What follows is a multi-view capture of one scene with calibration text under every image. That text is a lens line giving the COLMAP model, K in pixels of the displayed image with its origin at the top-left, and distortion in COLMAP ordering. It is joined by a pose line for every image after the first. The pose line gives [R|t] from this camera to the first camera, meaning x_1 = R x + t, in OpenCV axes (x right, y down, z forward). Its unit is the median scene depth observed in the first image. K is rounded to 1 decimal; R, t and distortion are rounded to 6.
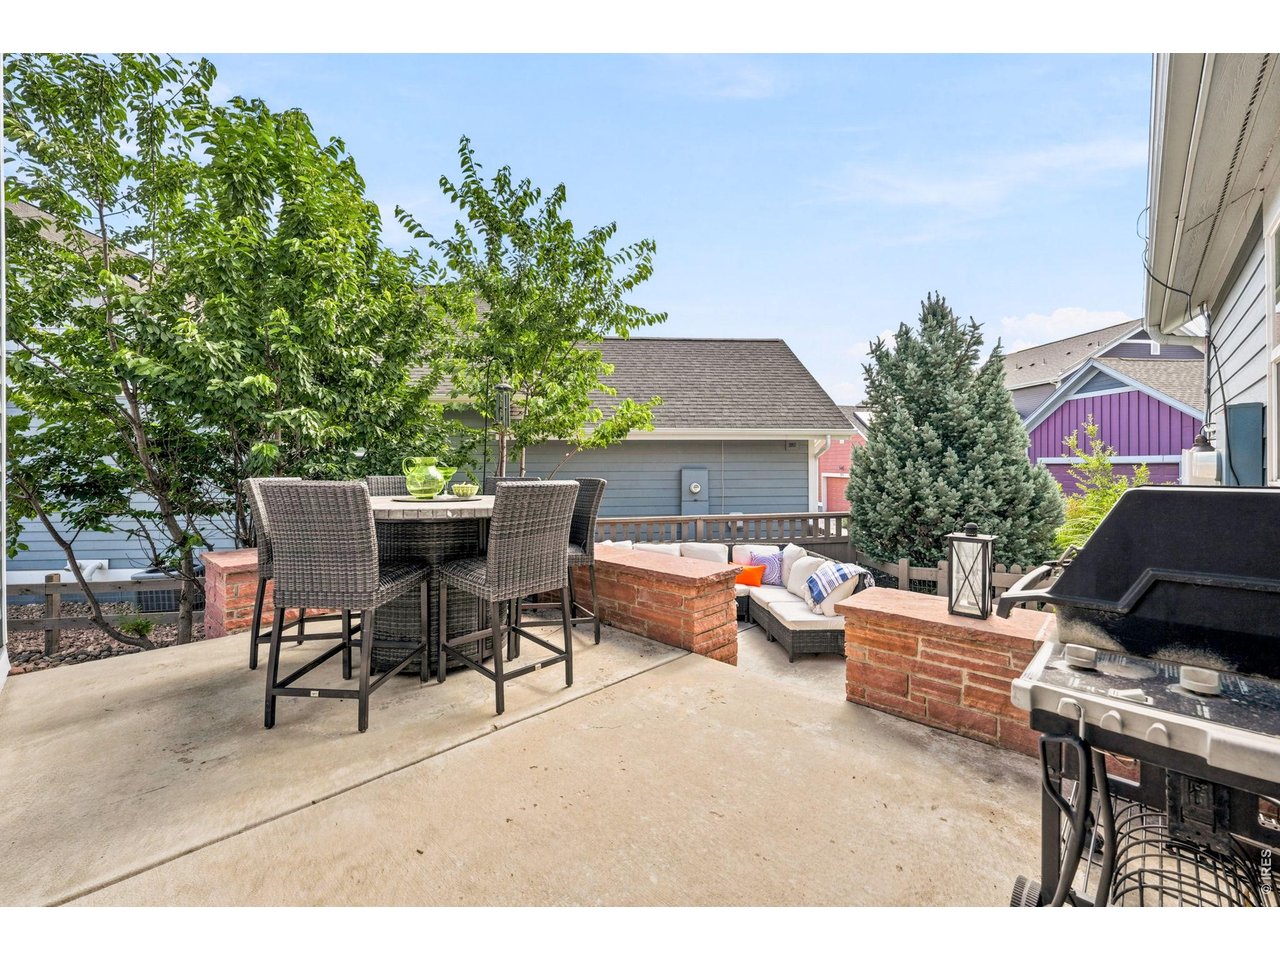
lens RADIAL K [[543.0, 0, 640.0], [0, 543.0, 480.0], [0, 0, 1]] dist [-0.000376, -0.000197]
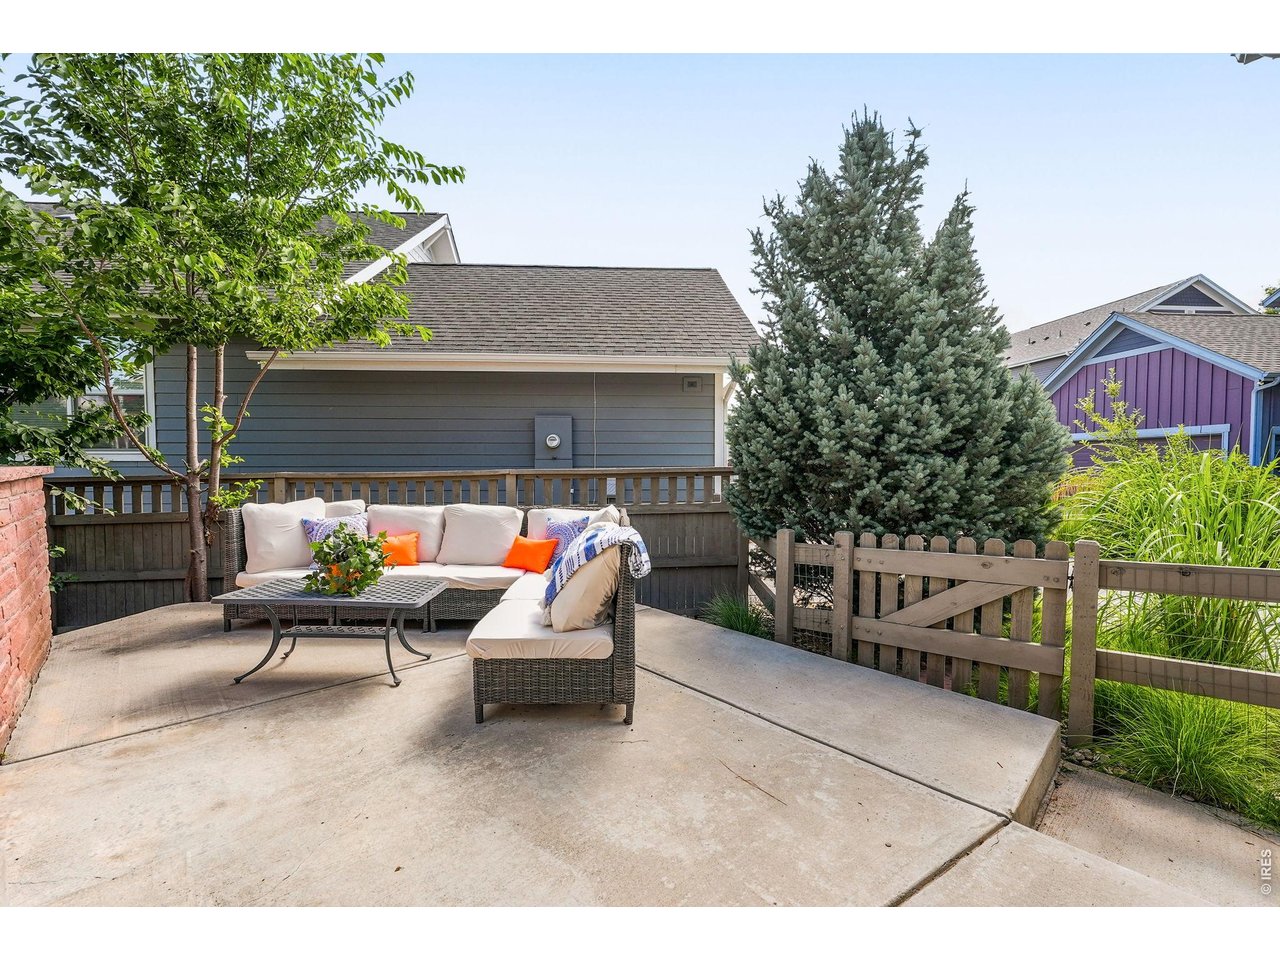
lens RADIAL K [[530.3, 0, 640.7], [0, 530.3, 492.9], [0, 0, 1]] dist [-0.000155, 0.000030]
pose [[0.999541, 0.006583, -0.029555, 0.341674], [-0.005671, 0.999508, 0.030839, 0.086983], [0.029744, -0.030657, 0.999087, 0.413320]]
